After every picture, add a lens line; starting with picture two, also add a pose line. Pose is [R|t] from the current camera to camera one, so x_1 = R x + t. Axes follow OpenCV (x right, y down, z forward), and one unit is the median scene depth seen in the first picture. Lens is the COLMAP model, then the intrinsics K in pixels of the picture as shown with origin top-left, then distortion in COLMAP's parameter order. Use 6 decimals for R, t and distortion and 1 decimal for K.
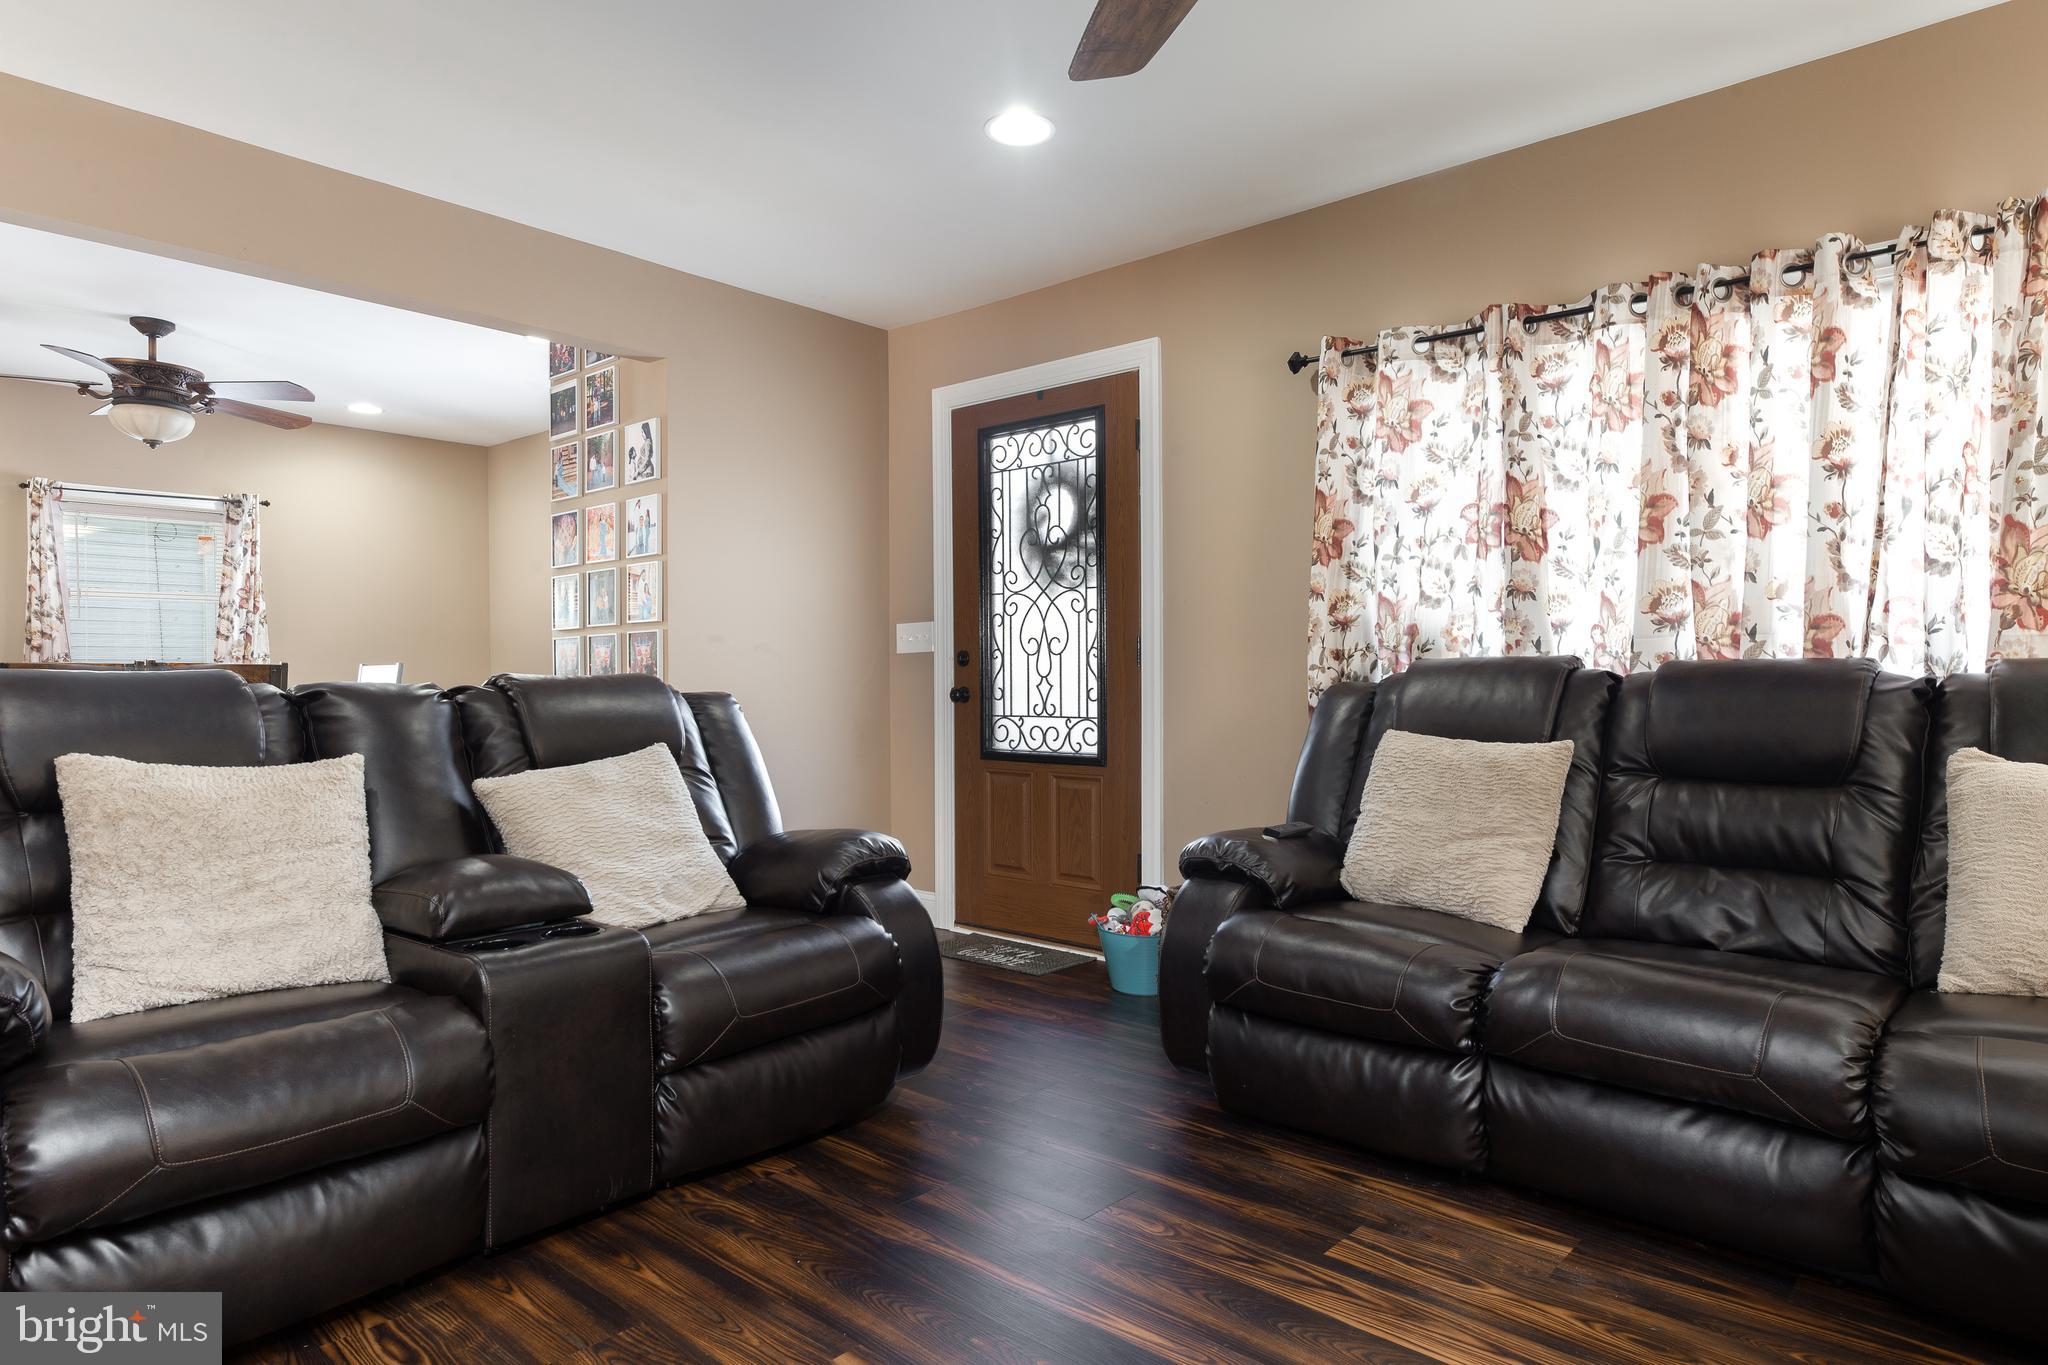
lens RADIAL K [[1177.7, 0, 1033.1], [0, 1177.7, 688.1], [0, 0, 1]] dist [0.020010, -0.000521]
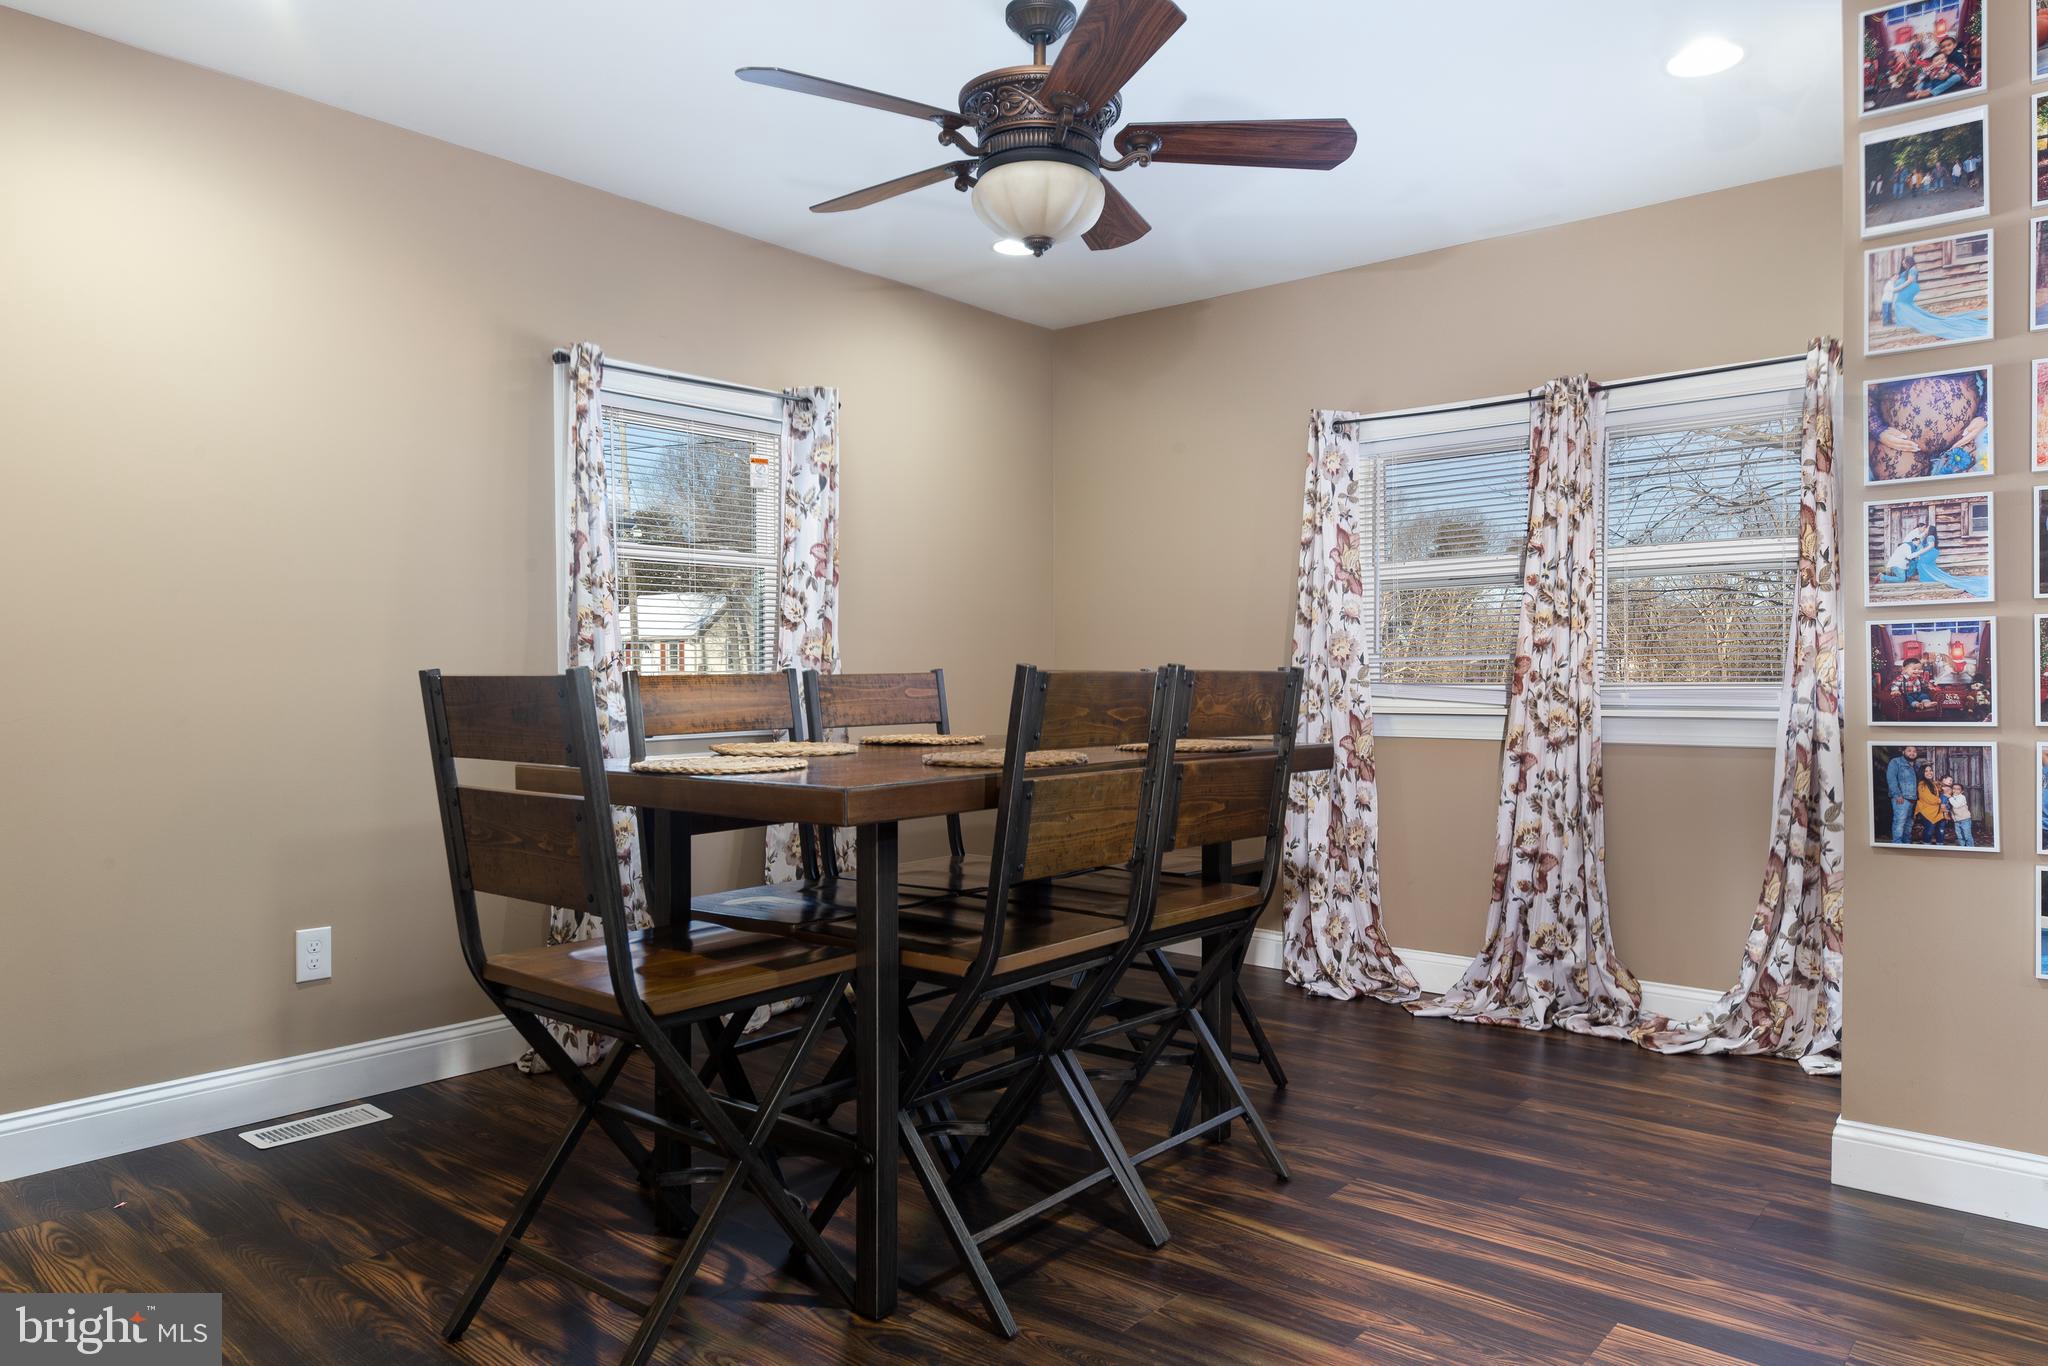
lens RADIAL K [[1330.7, 0, 1082.1], [0, 1330.7, 676.3], [0, 0, 1]] dist [0.018943, -0.002517]
pose [[0.999550, 0.003215, 0.029828, -0.115923], [-0.003002, 0.999970, -0.007171, -0.002553], [-0.029851, 0.007079, 0.999529, 0.067353]]
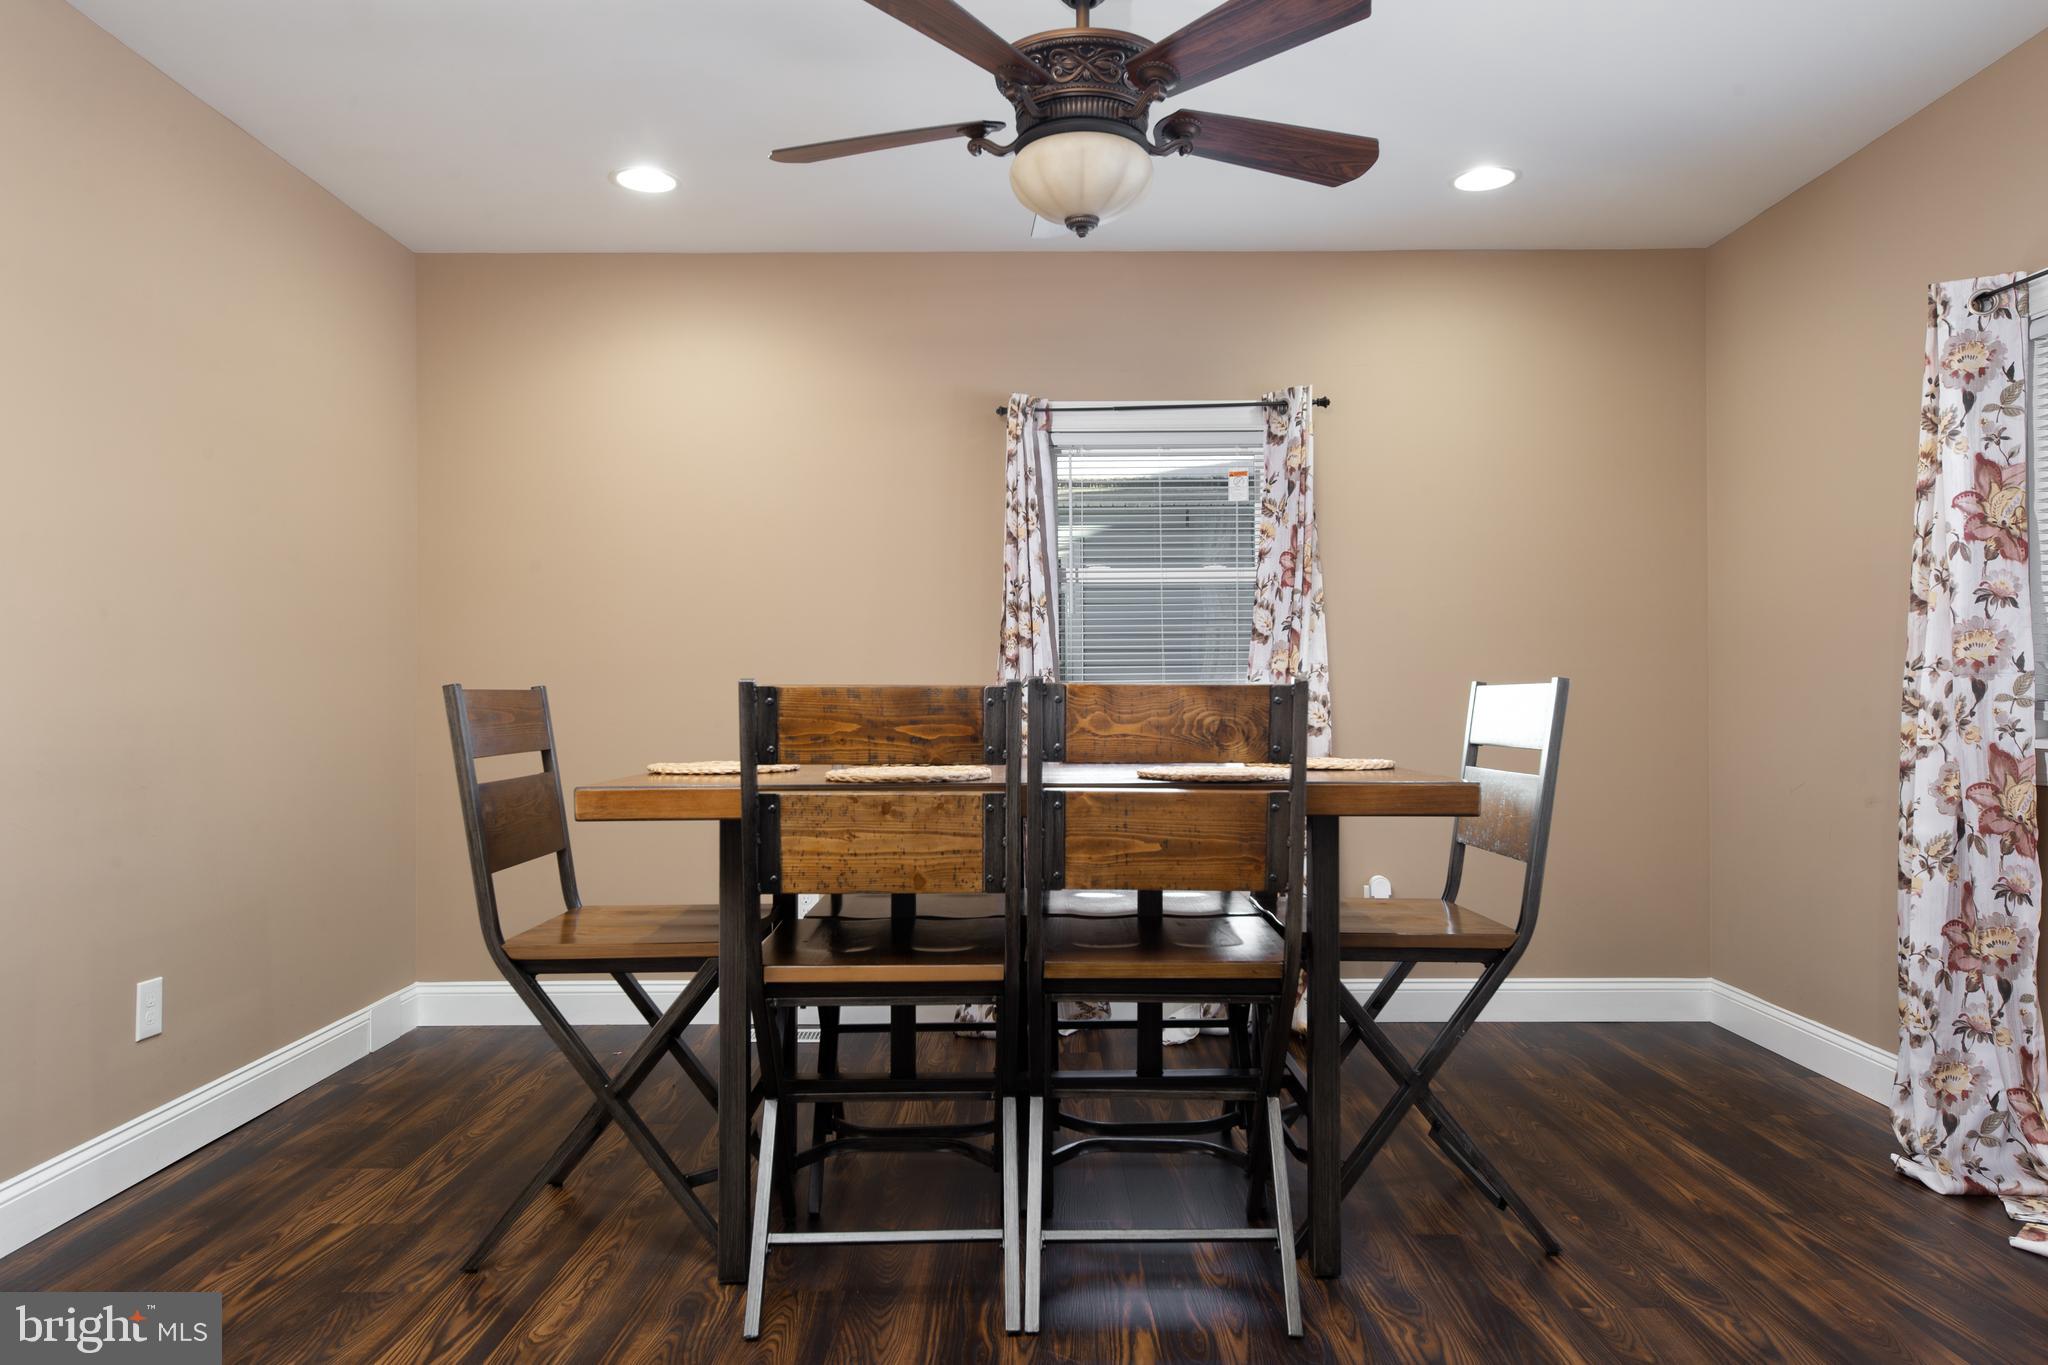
lens RADIAL K [[1330.7, 0, 1003.5], [0, 1330.7, 678.9], [0, 0, 1]] dist [0.018943, -0.002517]
pose [[0.663886, -0.004888, -0.747818, -0.057557], [-0.006250, 0.999907, -0.012085, -0.002881], [0.747808, 0.012697, 0.663794, 0.098658]]
